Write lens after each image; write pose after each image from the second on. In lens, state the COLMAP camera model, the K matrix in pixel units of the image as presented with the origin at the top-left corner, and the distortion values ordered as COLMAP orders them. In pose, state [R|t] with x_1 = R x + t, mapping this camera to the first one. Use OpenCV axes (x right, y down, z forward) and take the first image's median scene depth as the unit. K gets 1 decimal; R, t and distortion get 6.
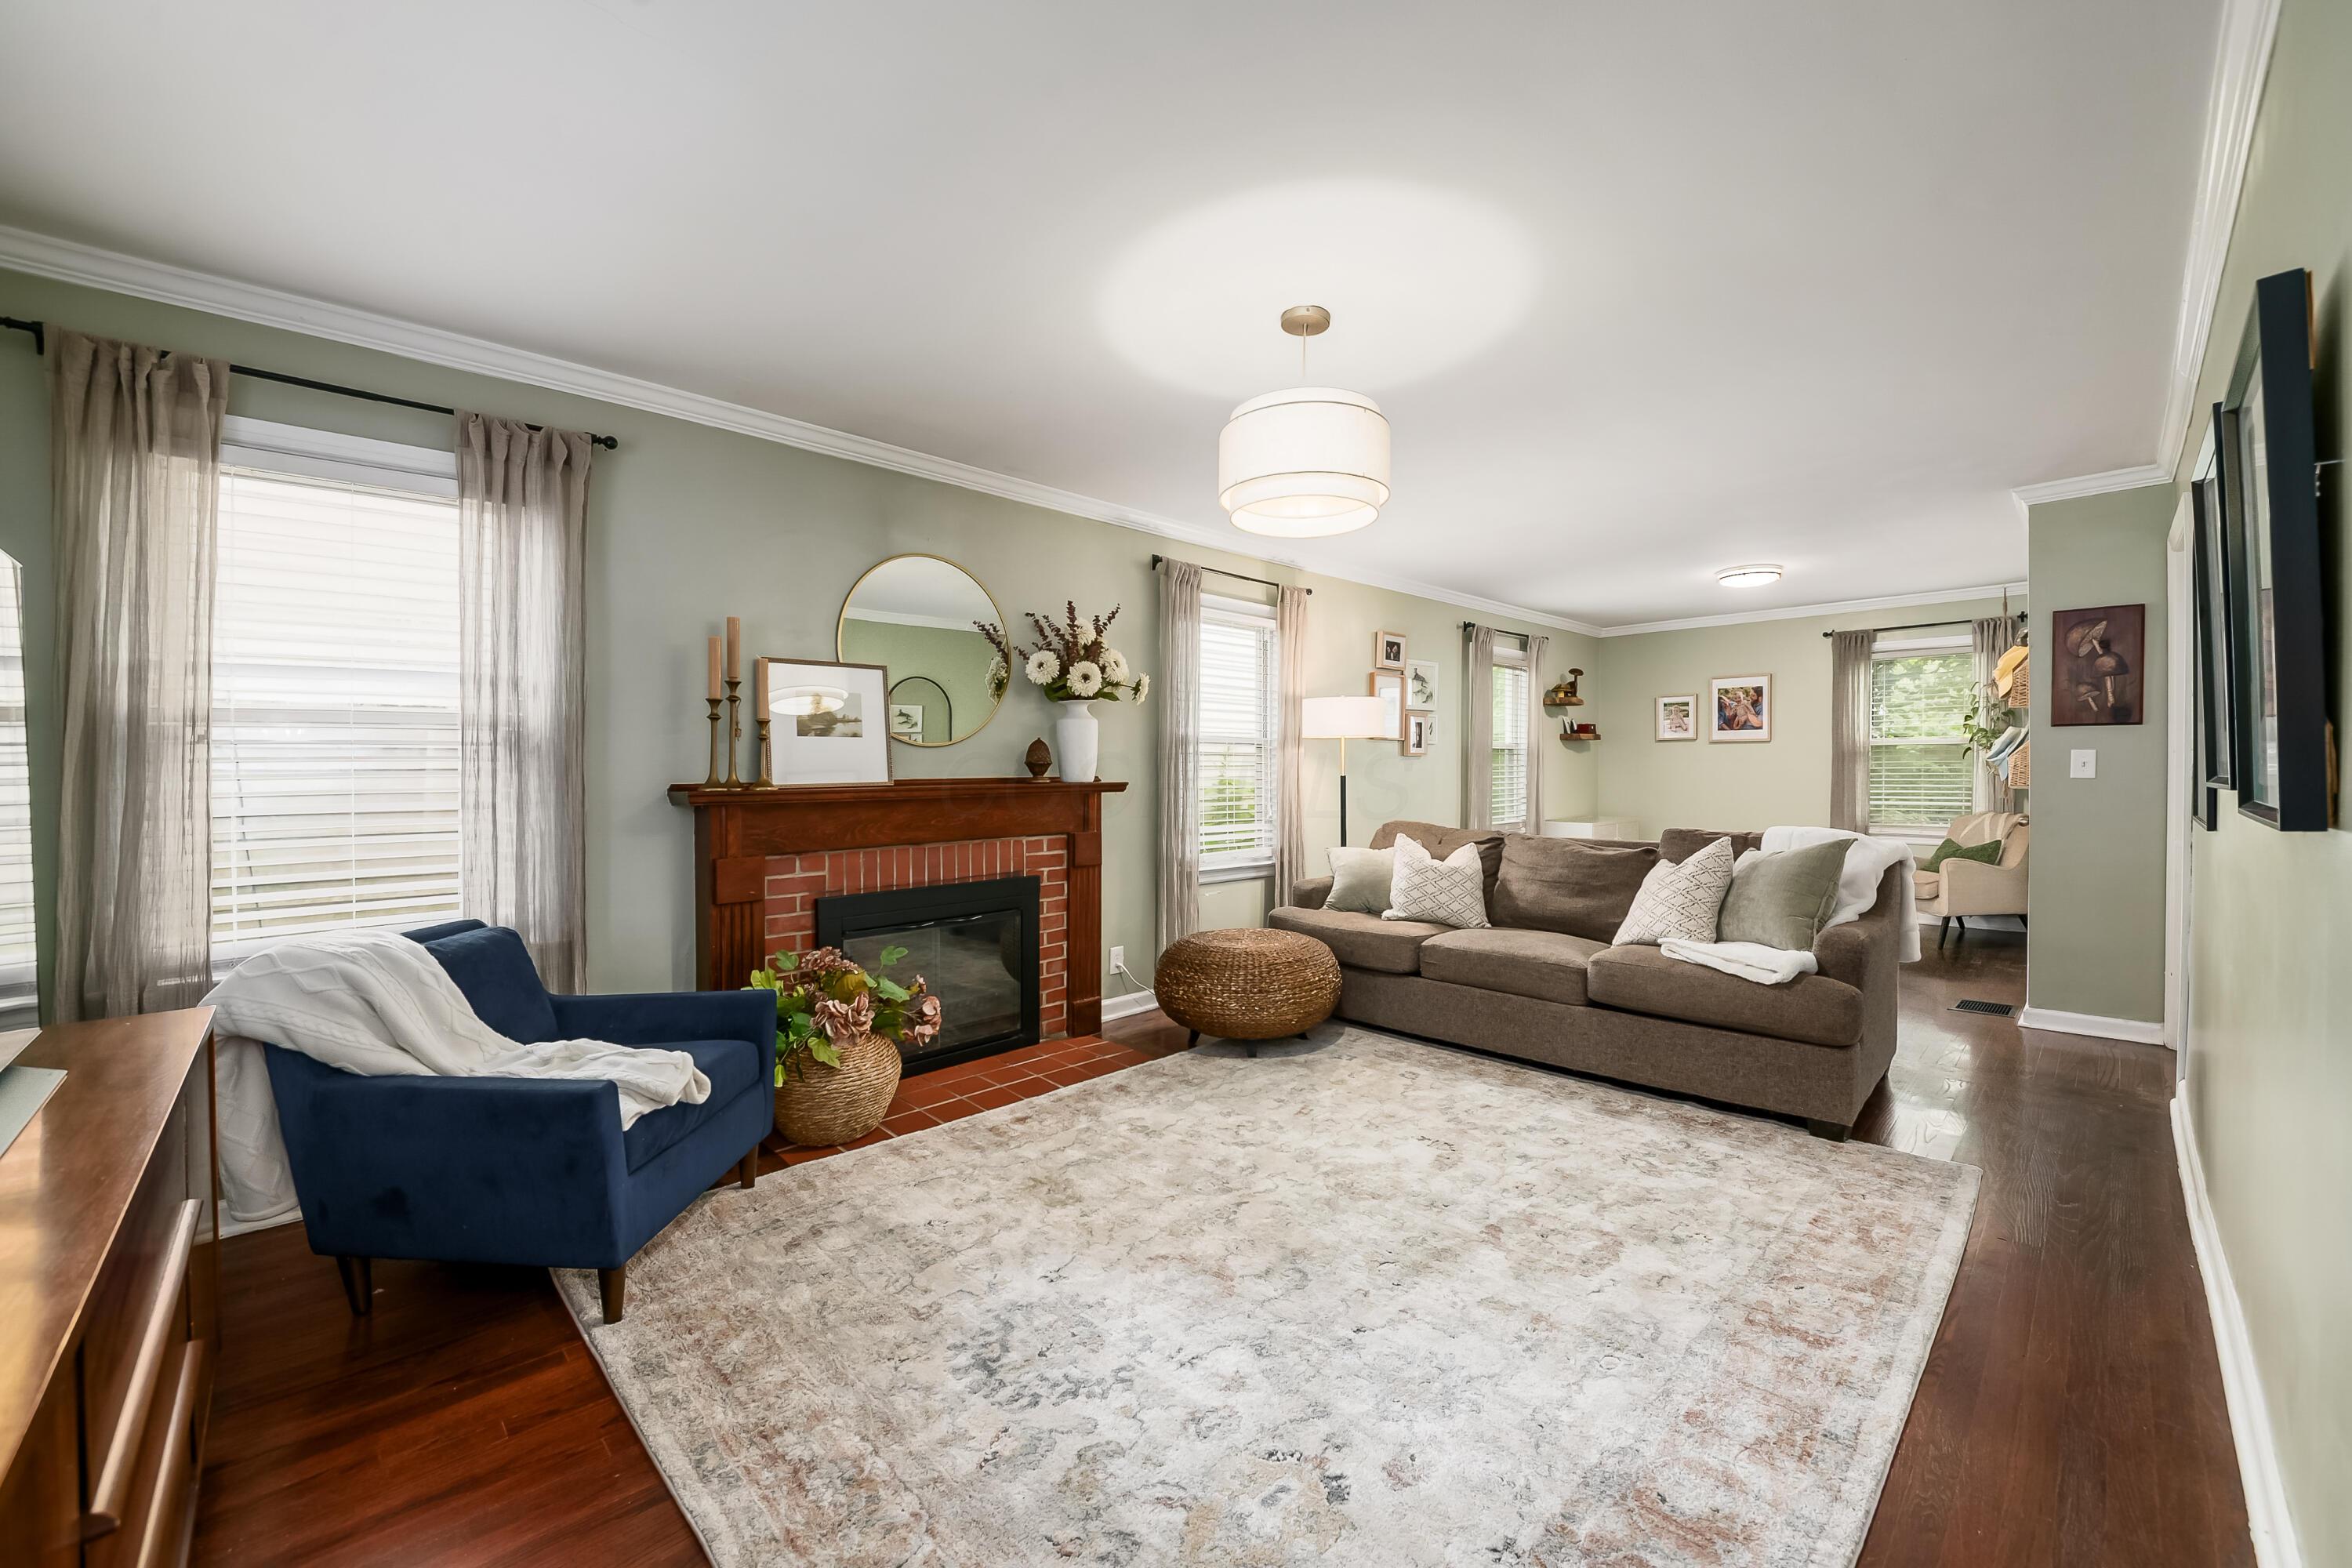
lens RADIAL K [[909.2, 0, 1169.0], [0, 909.2, 773.9], [0, 0, 1]] dist [0.000295, -0.000140]
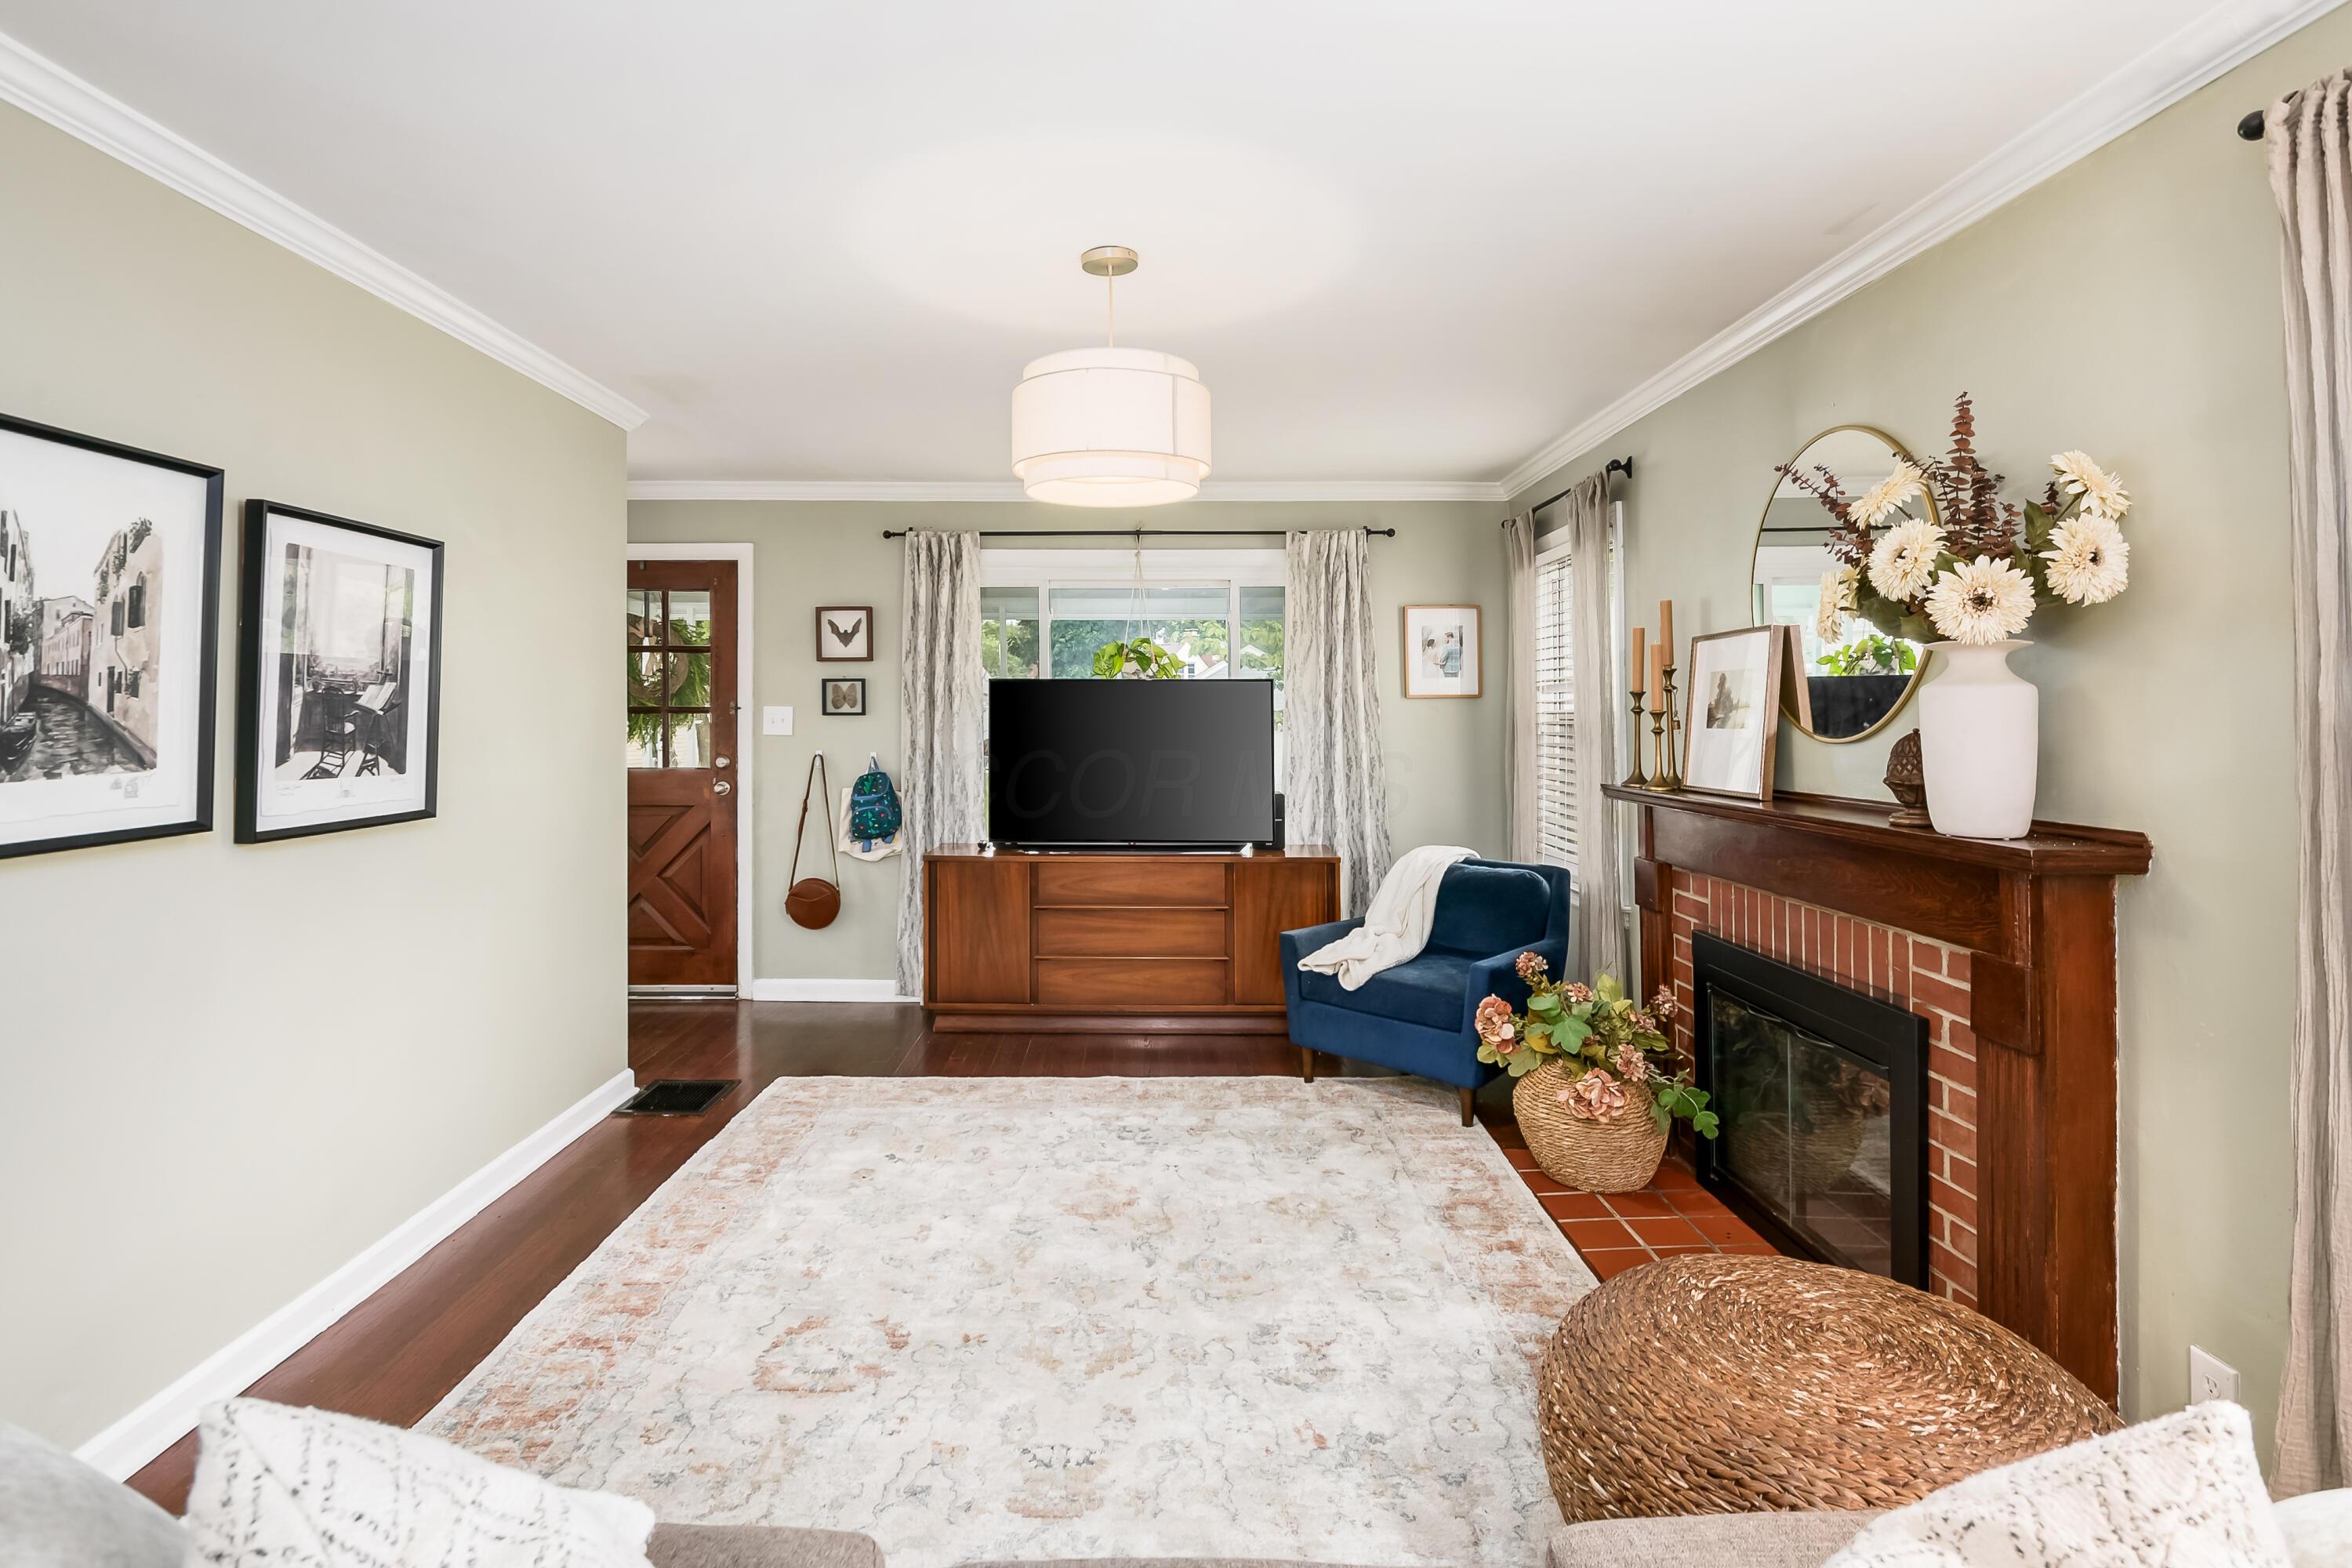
lens RADIAL K [[1155.4, 0, 1159.4], [0, 1155.4, 699.5], [0, 0, 1]] dist [0.034542, -0.031805]
pose [[-0.685339, -0.001889, -0.728221, 0.664792], [-0.000728, 0.999998, -0.001910, -0.062727], [0.728224, -0.000779, -0.685339, 1.303601]]
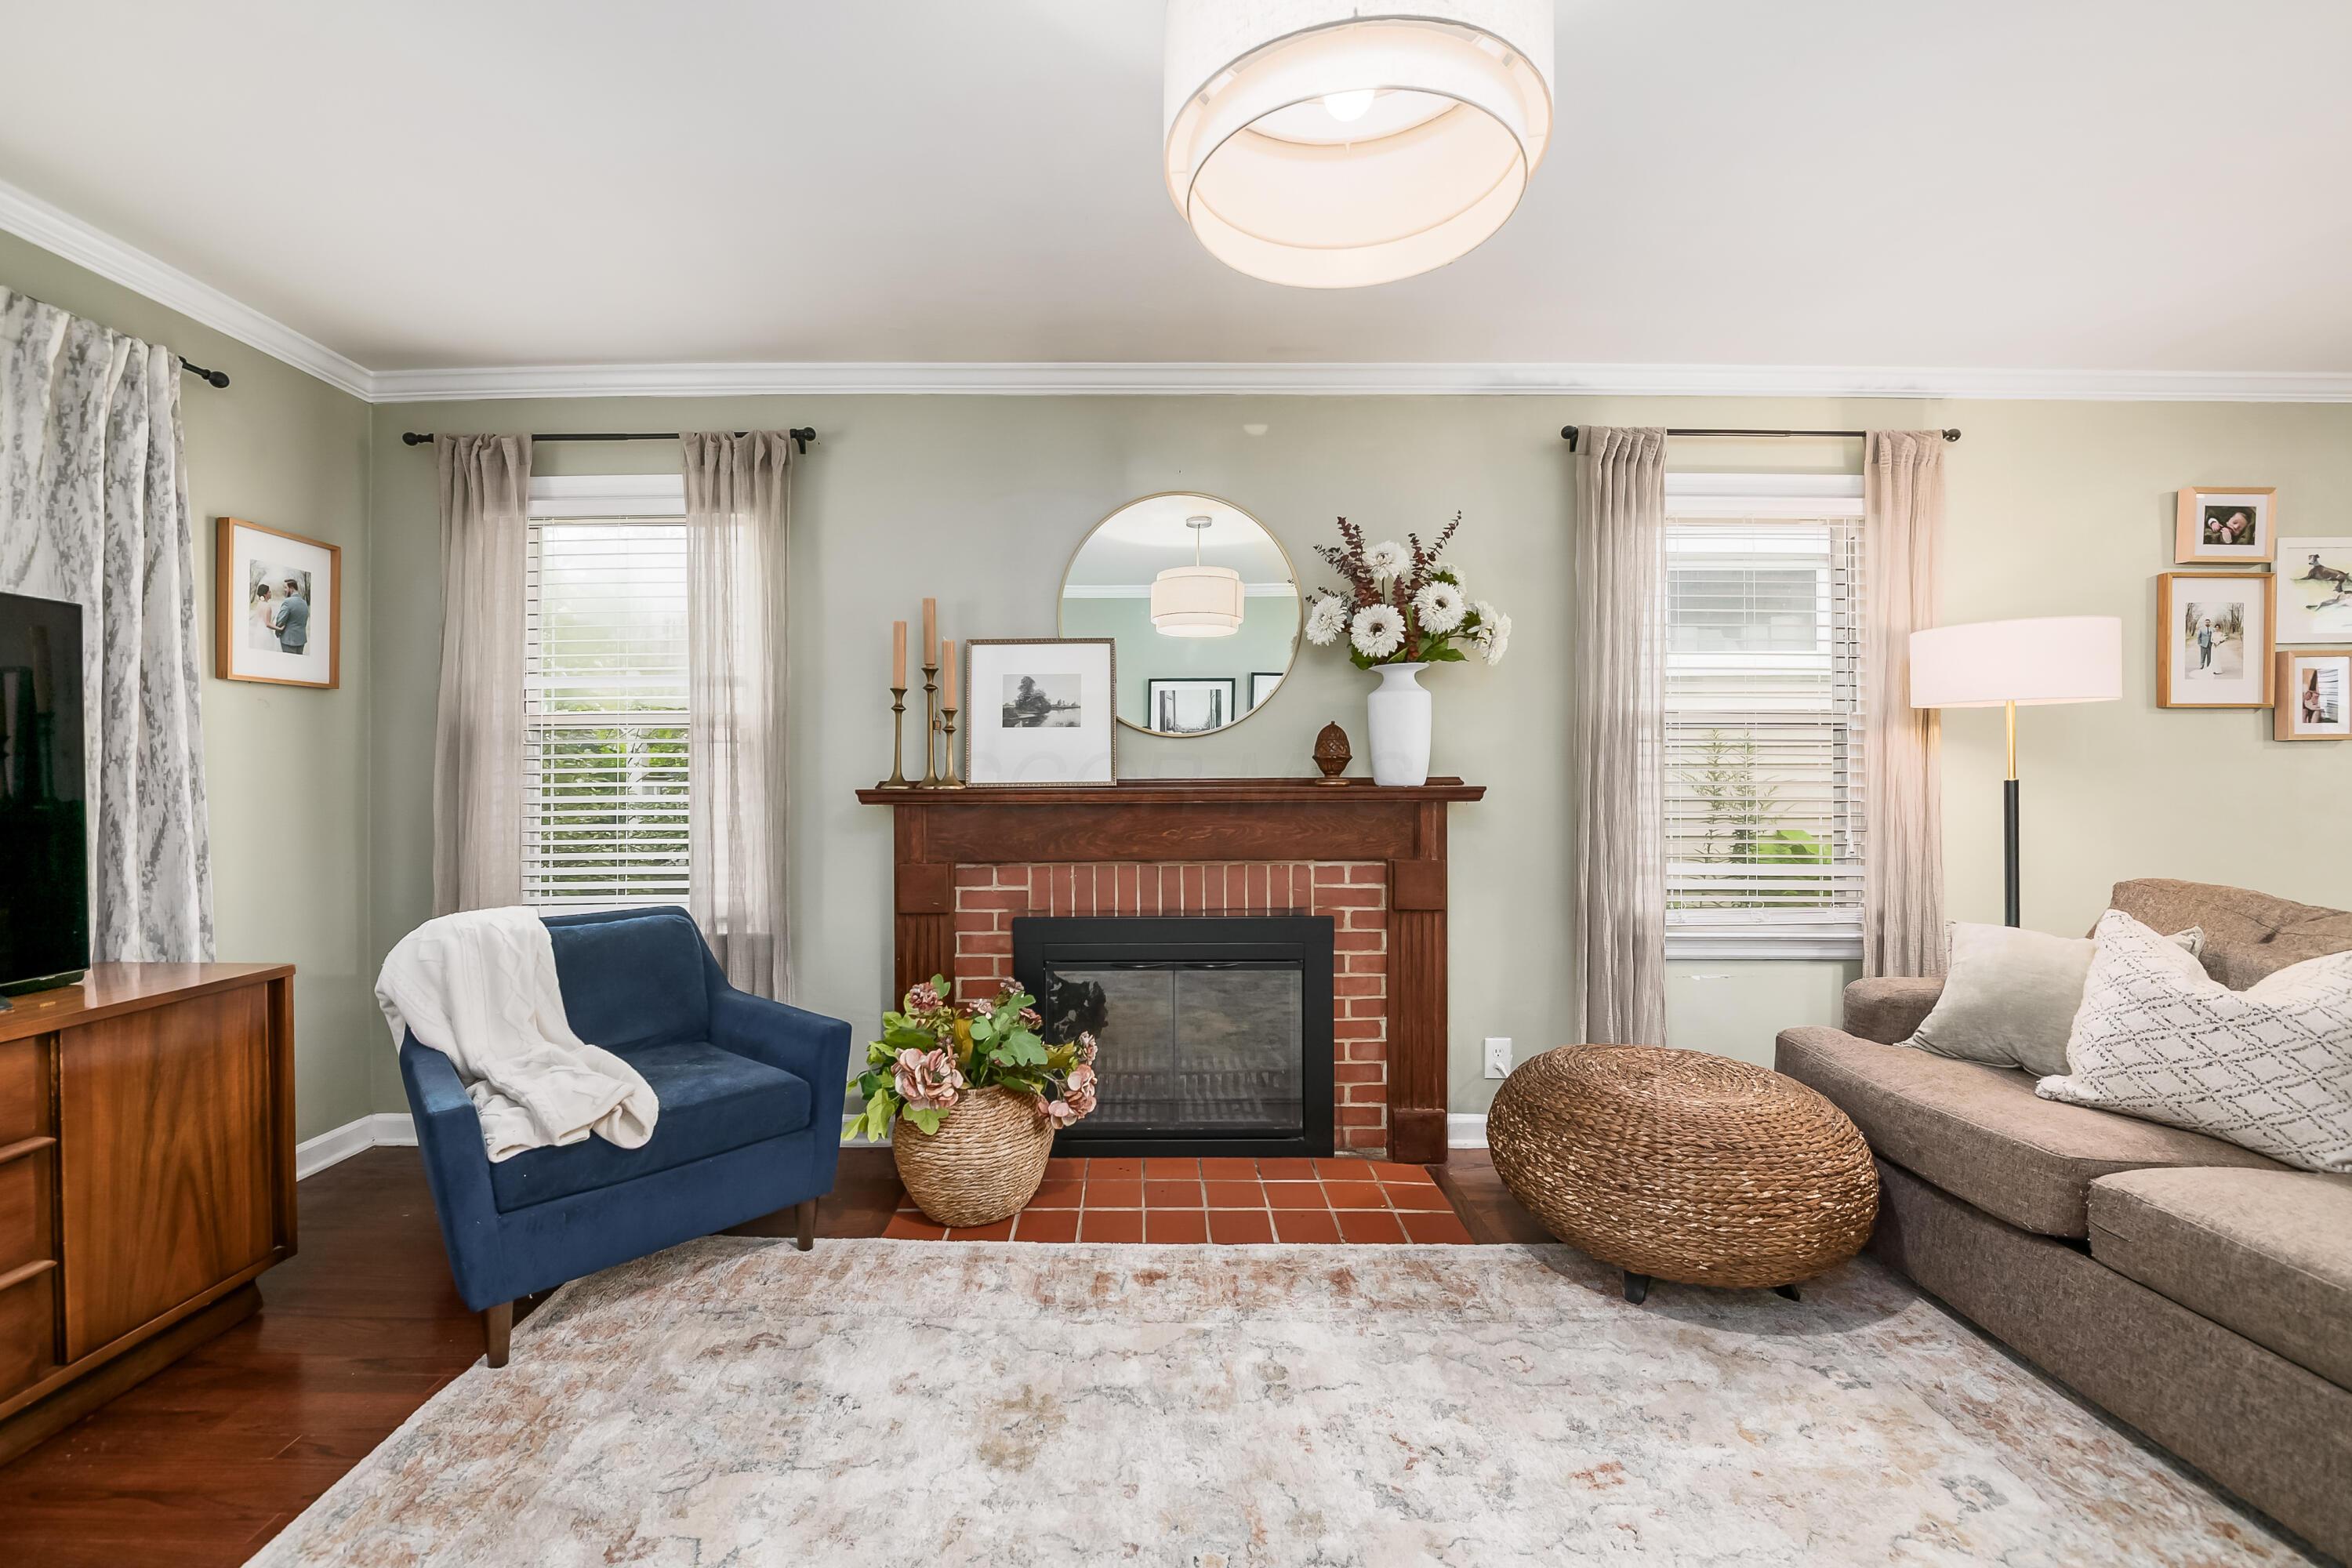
lens RADIAL K [[927.8, 0, 1150.2], [0, 927.8, 759.1], [0, 0, 1]] dist [0.001725, -0.010535]
pose [[0.722665, -0.003116, -0.691192, 0.290111], [-0.005807, 0.999927, -0.010579, -0.002515], [0.691174, 0.011659, 0.722594, 0.441106]]
